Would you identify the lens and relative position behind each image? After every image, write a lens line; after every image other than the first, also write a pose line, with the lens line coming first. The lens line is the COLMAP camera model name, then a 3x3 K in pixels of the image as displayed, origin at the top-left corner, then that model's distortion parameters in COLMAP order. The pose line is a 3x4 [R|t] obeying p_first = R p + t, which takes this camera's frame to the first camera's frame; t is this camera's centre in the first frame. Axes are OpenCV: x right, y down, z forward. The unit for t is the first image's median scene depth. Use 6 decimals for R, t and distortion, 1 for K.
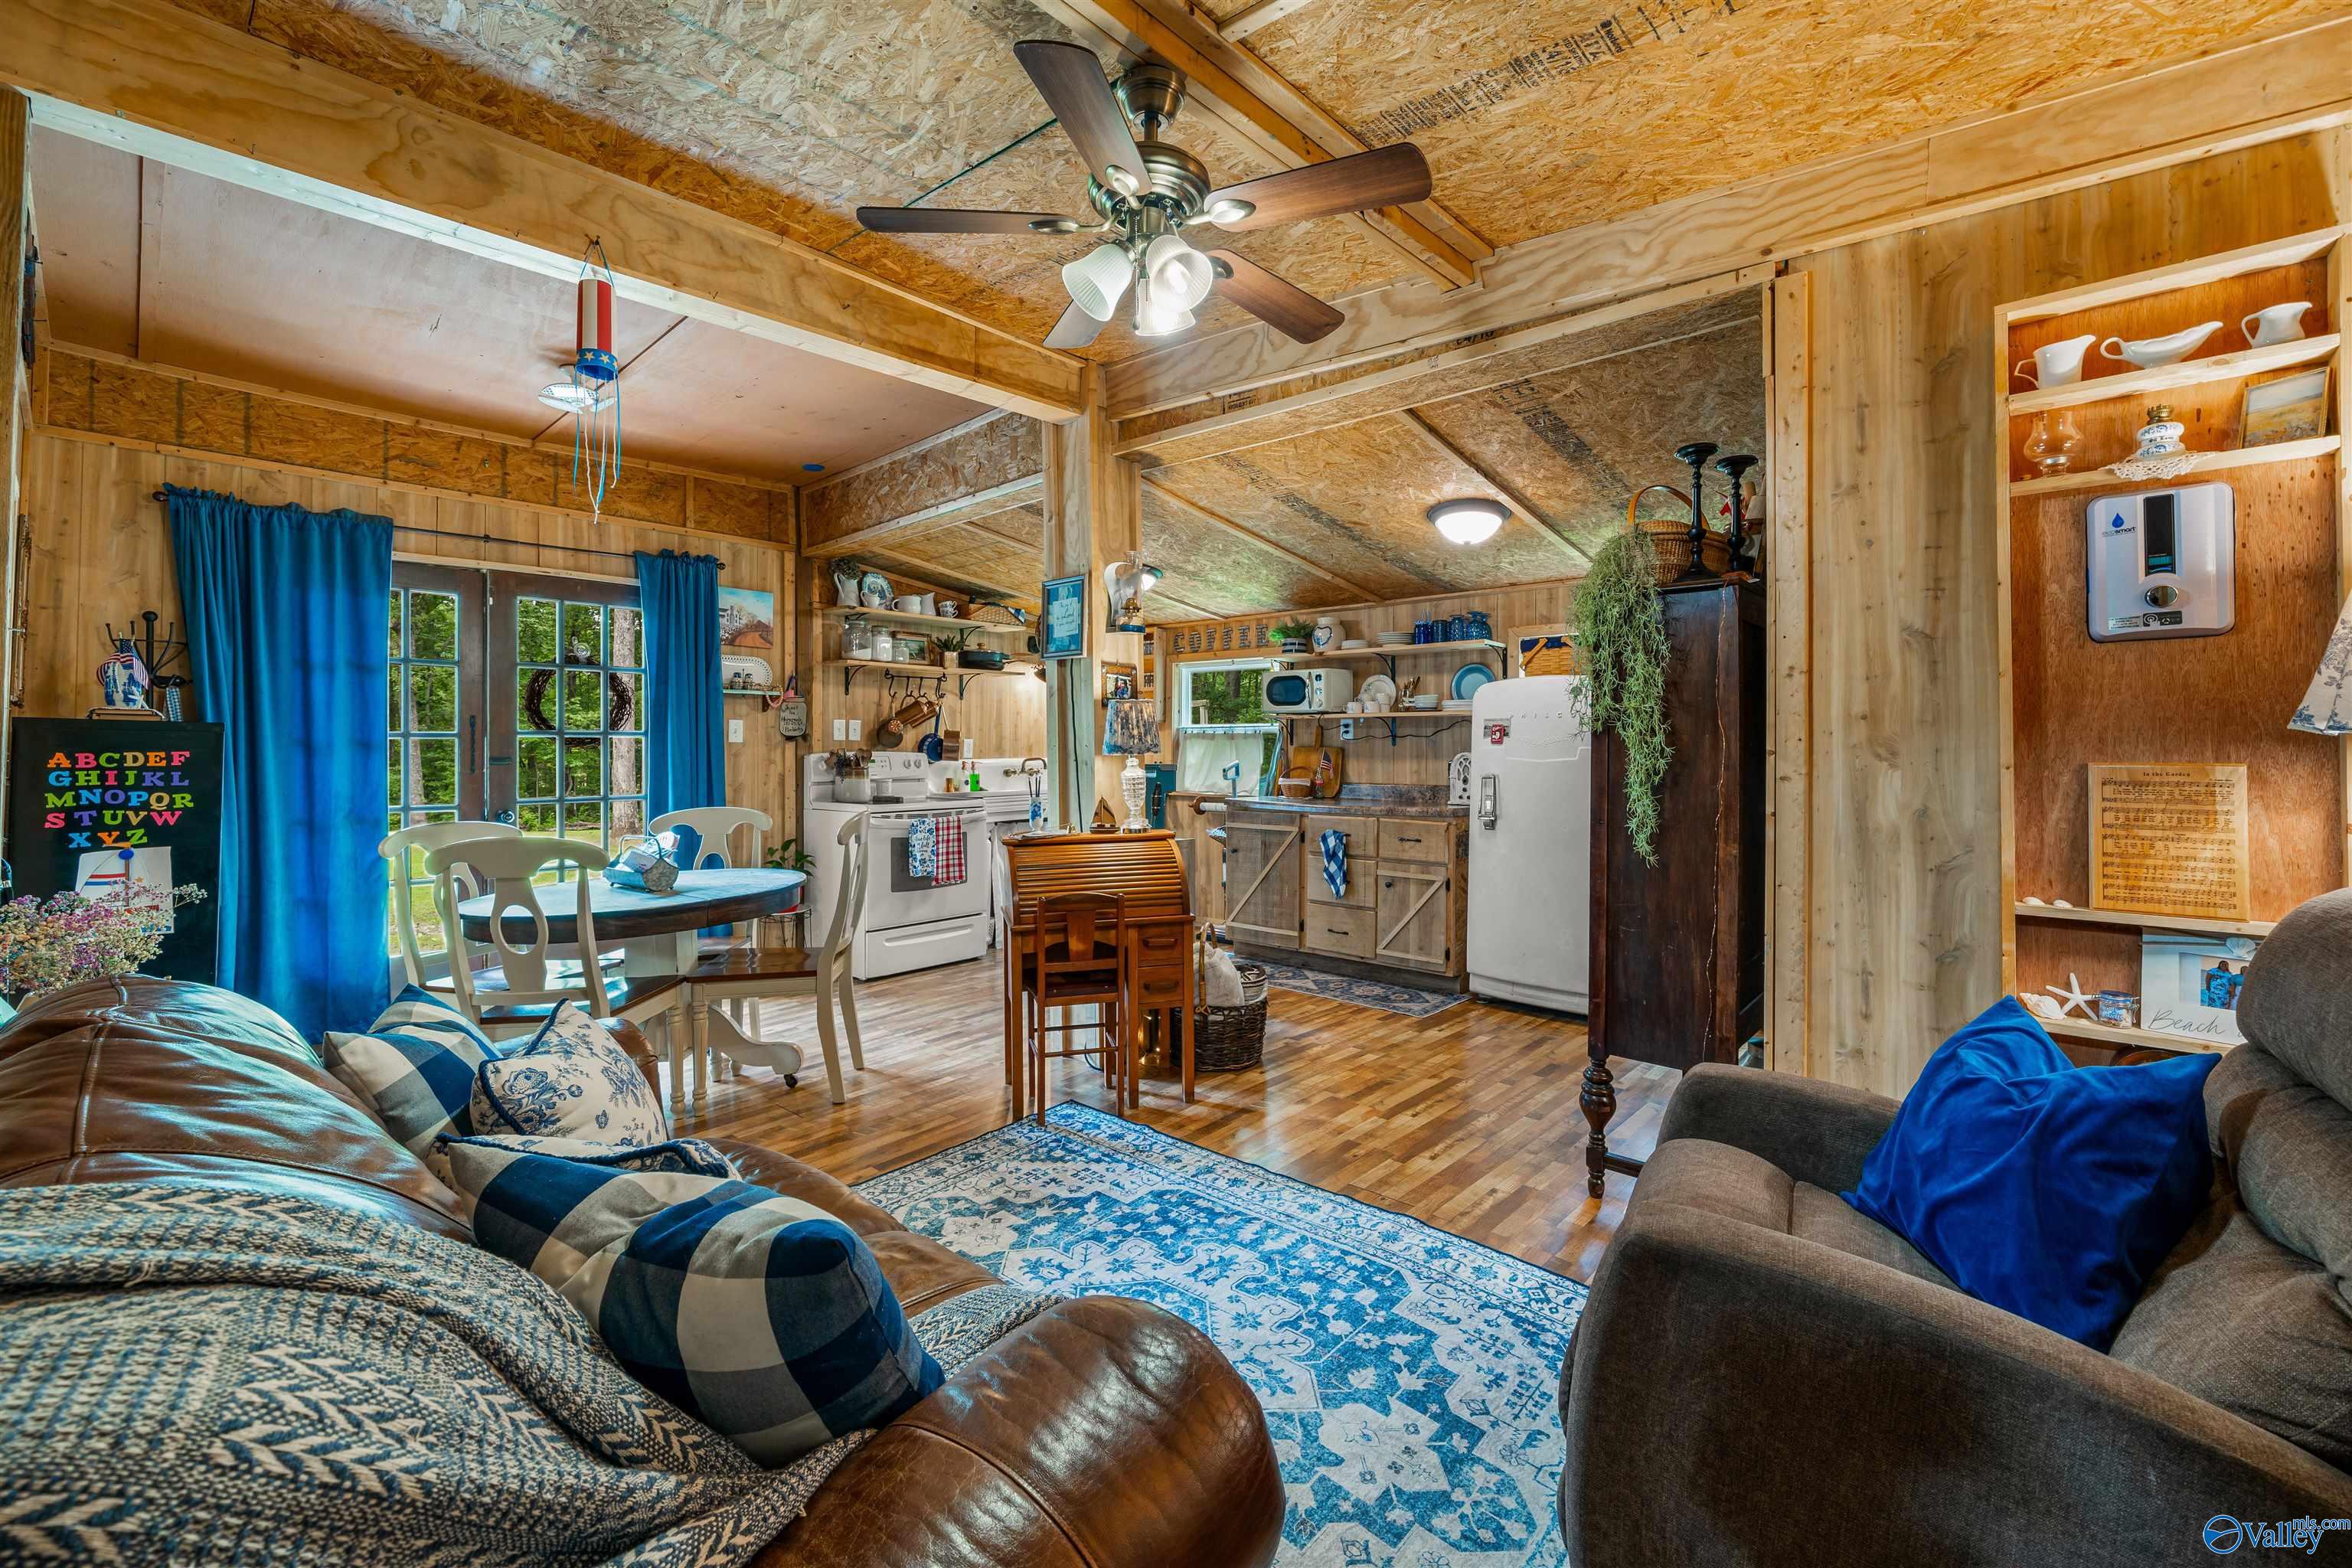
lens RADIAL K [[955.7, 0, 1181.0], [0, 955.7, 737.2], [0, 0, 1]] dist [0.000090, -0.000011]
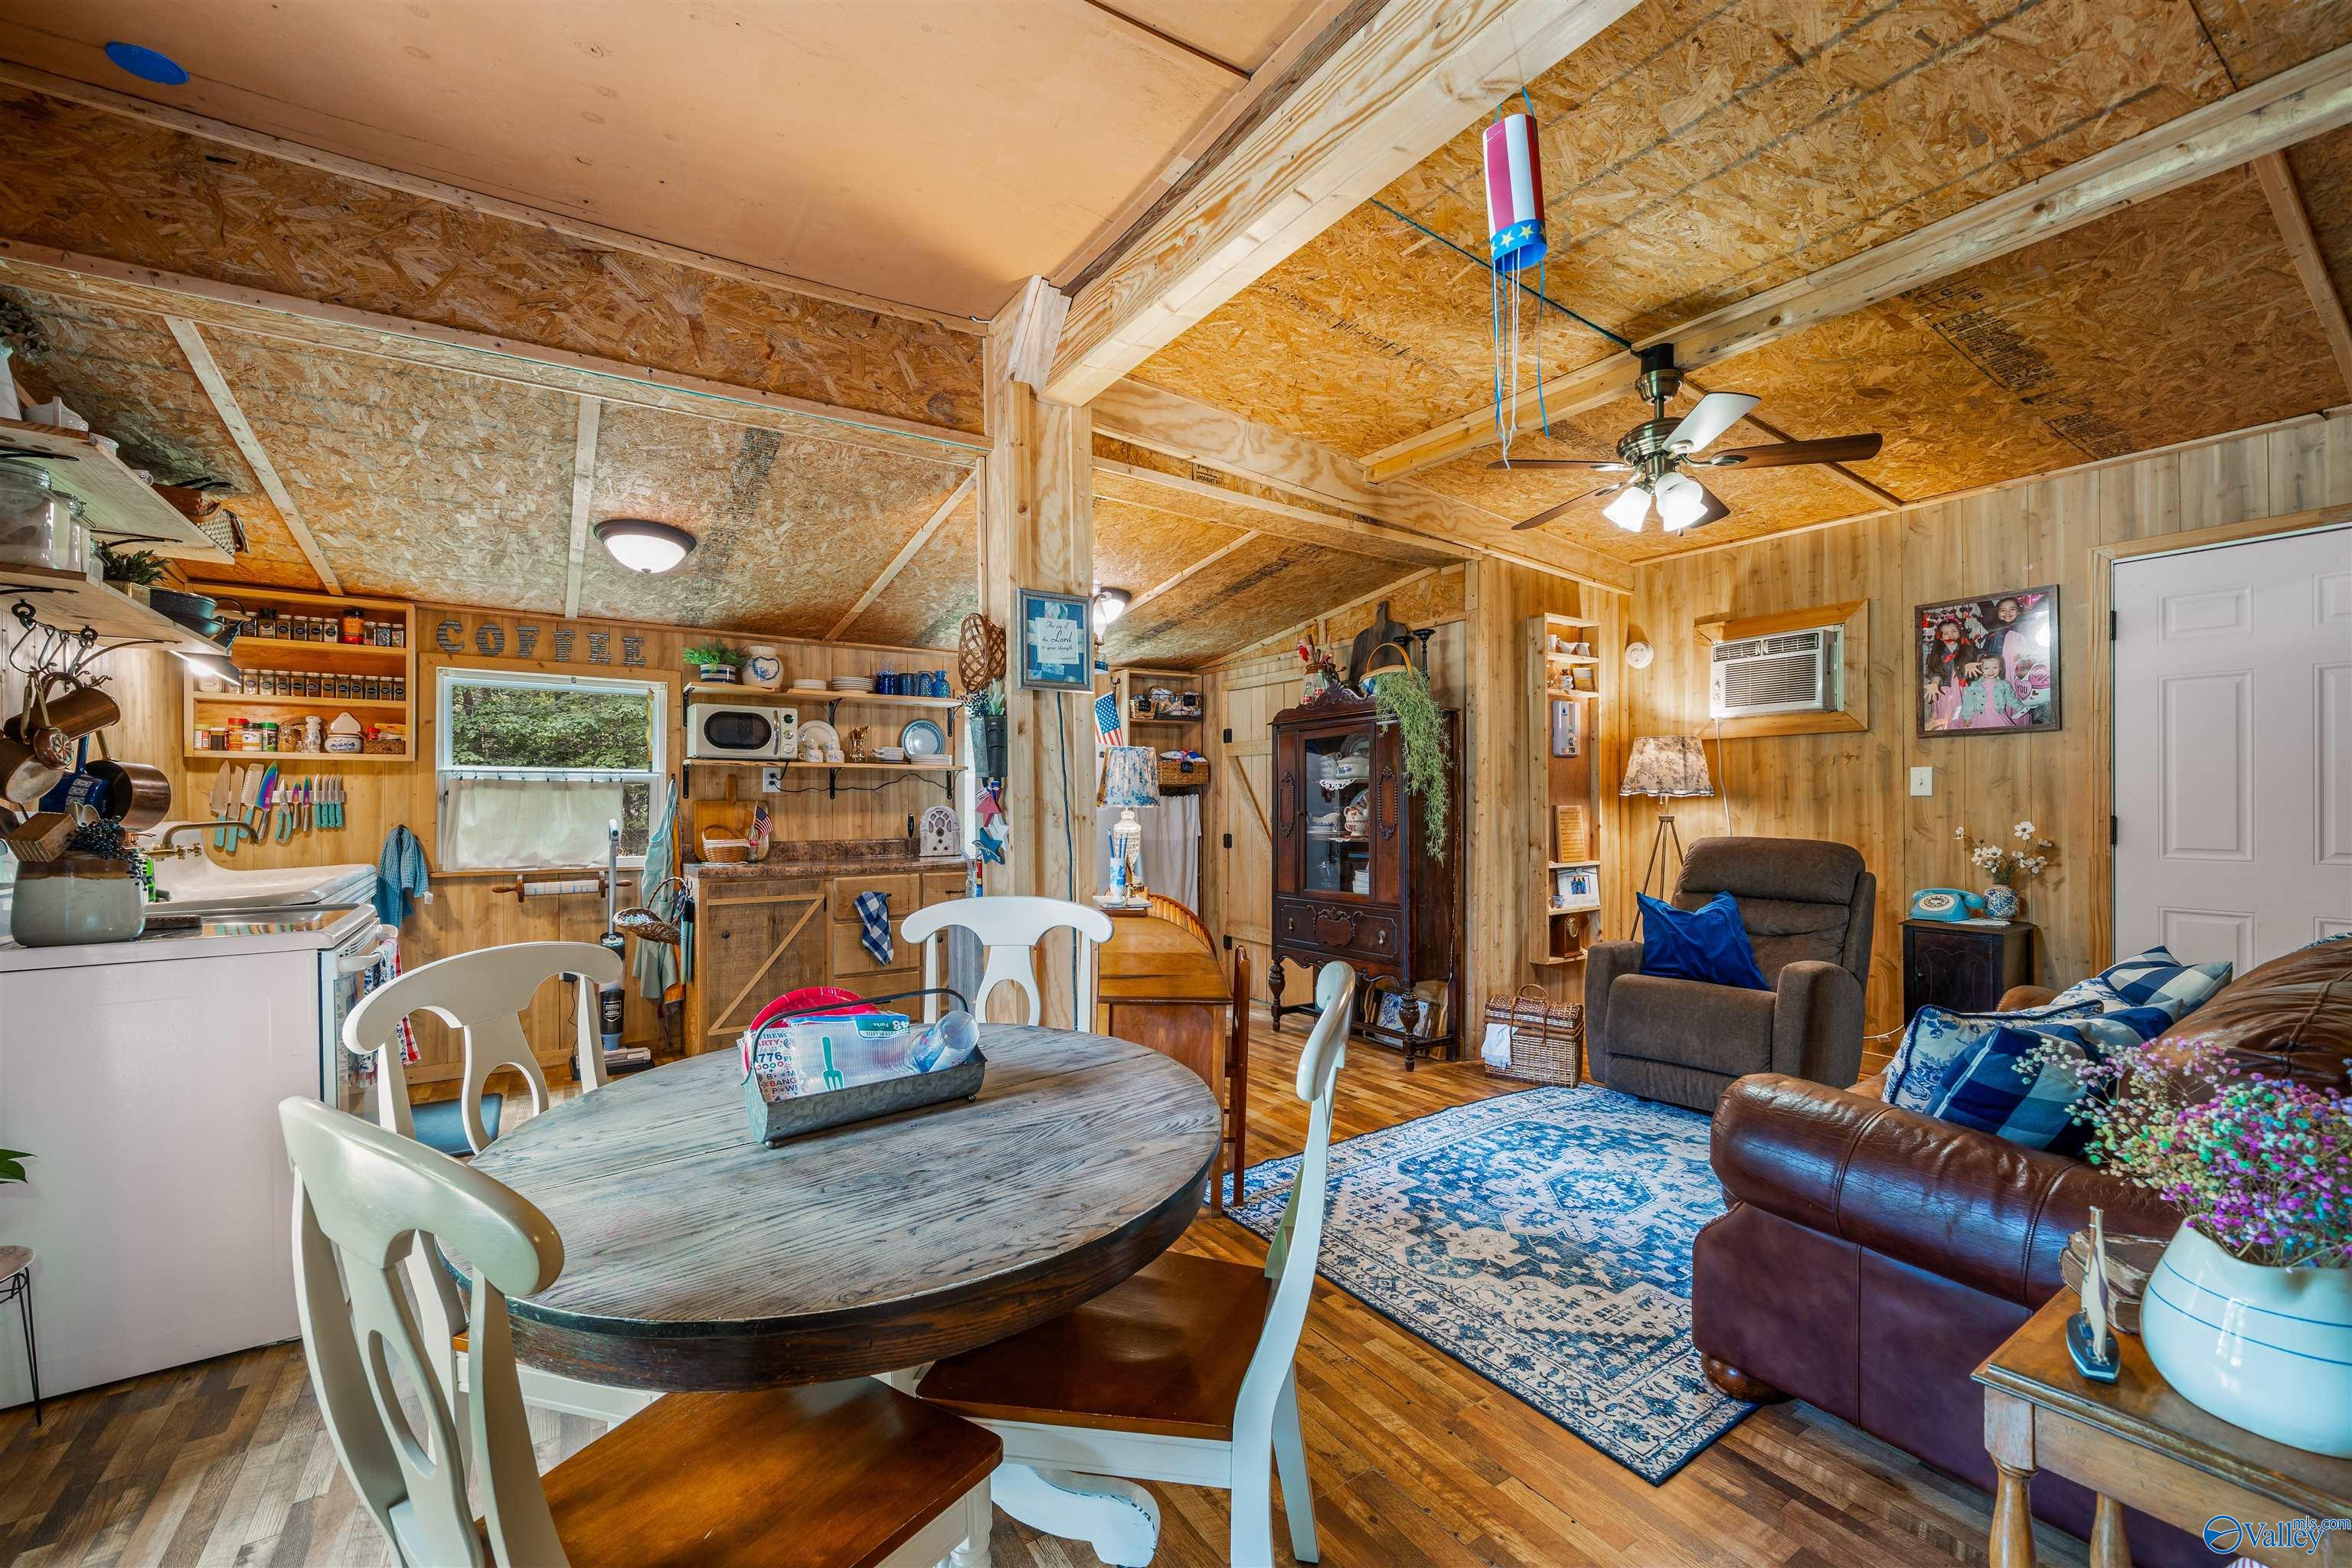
lens RADIAL K [[941.3, 0, 1157.6], [0, 941.3, 797.5], [0, 0, 1]] dist [0.000498, 0.000001]
pose [[0.259644, 0.002796, 0.965700, -0.632837], [-0.007927, 0.999968, -0.000764, 0.006454], [-0.965672, -0.007456, 0.259658, 0.506758]]
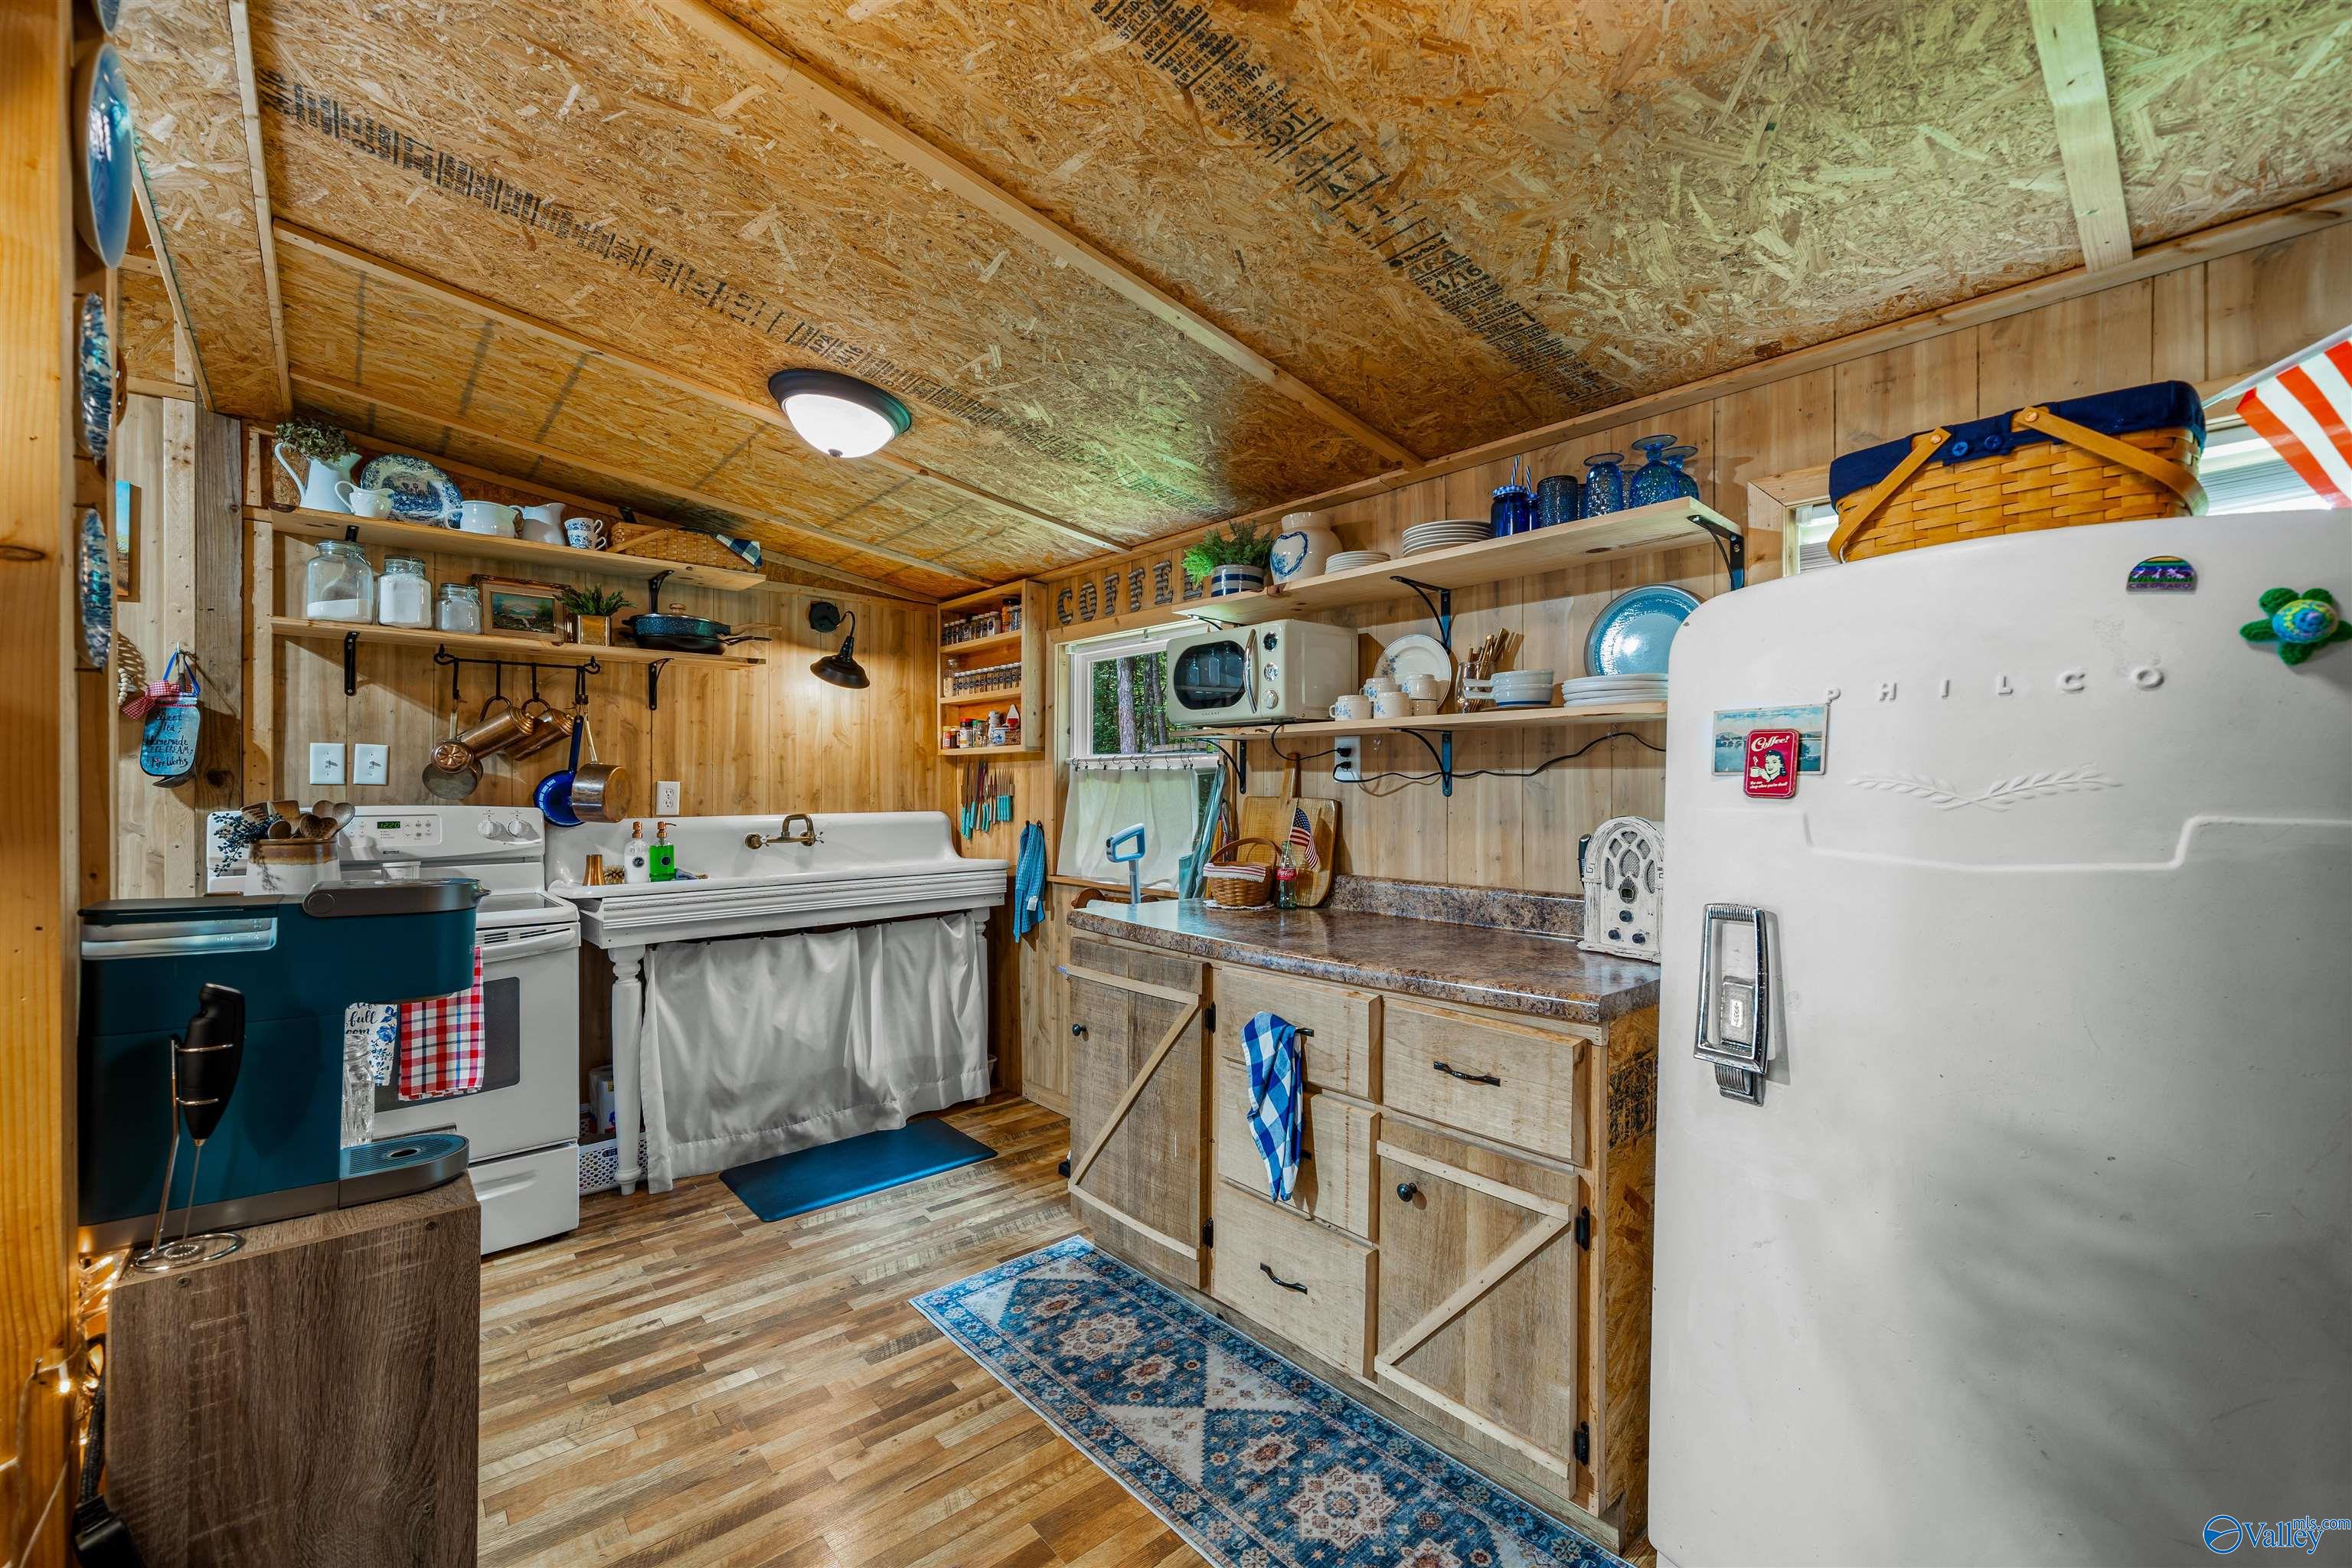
lens RADIAL K [[940.3, 0, 1176.0], [0, 940.3, 784.0], [0, 0, 1]] dist [-0.000027, -0.000089]
pose [[0.992910, -0.000736, -0.118864, 0.165744], [0.001522, 0.999978, 0.006525, 0.000794], [0.118856, -0.006660, 0.992889, 0.614670]]
